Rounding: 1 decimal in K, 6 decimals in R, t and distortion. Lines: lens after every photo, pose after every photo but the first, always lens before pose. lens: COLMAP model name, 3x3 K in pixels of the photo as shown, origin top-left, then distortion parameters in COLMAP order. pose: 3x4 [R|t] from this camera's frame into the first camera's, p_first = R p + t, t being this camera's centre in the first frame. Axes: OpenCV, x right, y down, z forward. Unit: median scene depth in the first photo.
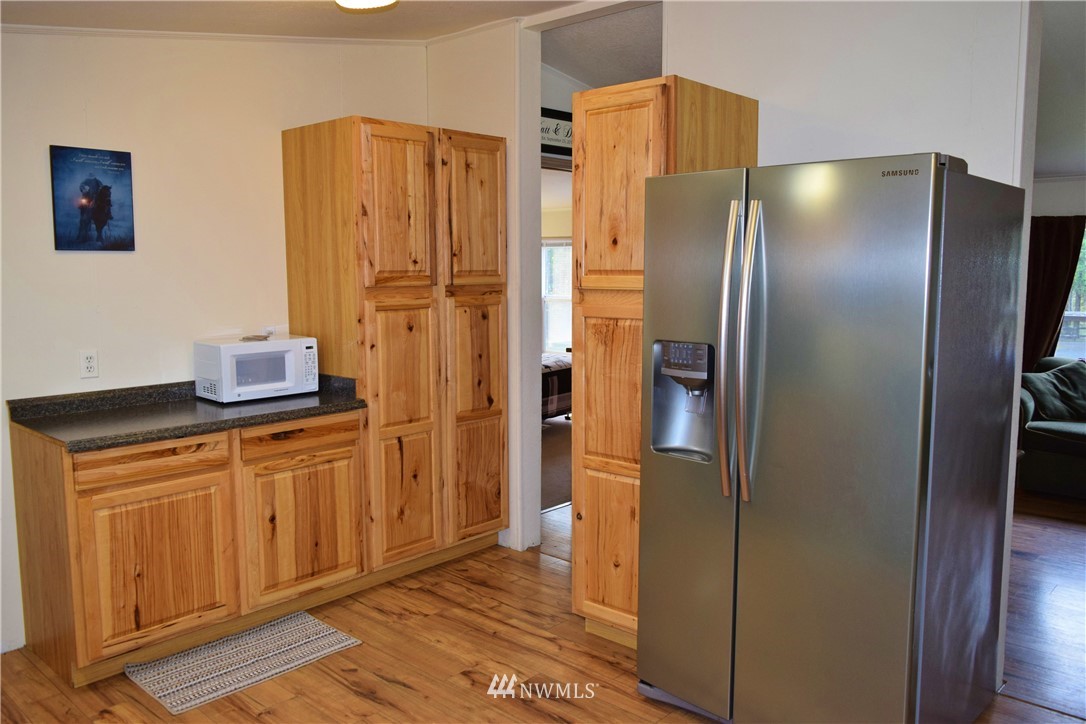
lens RADIAL K [[840.7, 0, 540.8], [0, 840.7, 357.5], [0, 0, 1]] dist [-0.025185, 0.013517]
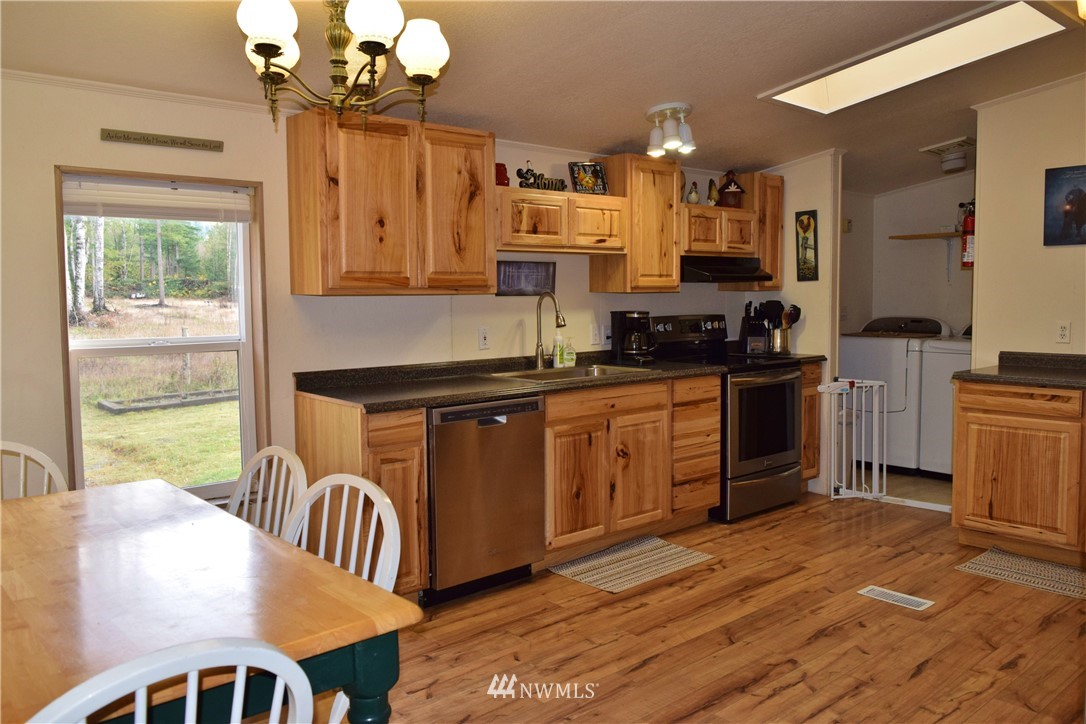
lens RADIAL K [[840.7, 0, 540.0], [0, 840.7, 359.7], [0, 0, 1]] dist [-0.025185, 0.013517]
pose [[-0.112557, 0.082802, -0.990189, 0.920131], [-0.097687, 0.990772, 0.093955, 0.008278], [0.988832, 0.107304, -0.103429, 0.366217]]
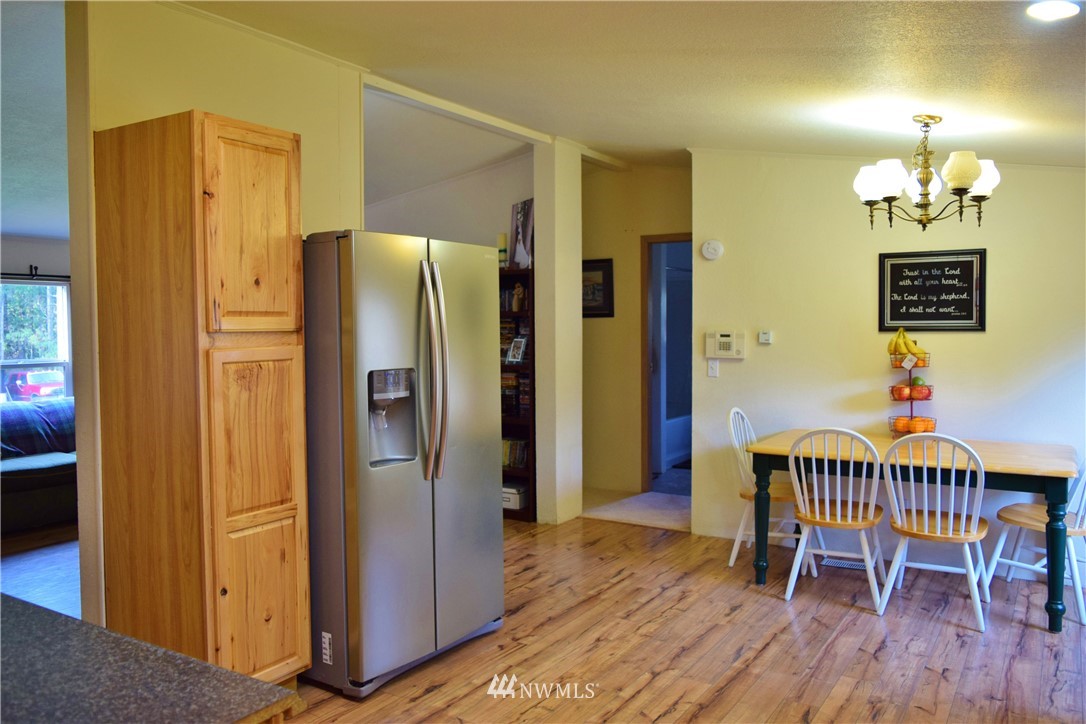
lens RADIAL K [[840.7, 0, 544.1], [0, 840.7, 359.6], [0, 0, 1]] dist [-0.025185, 0.013517]
pose [[-0.181695, -0.040714, 0.982512, -0.904812], [0.110730, 0.991941, 0.061582, -0.070442], [-0.977101, 0.119983, -0.175723, 0.838338]]
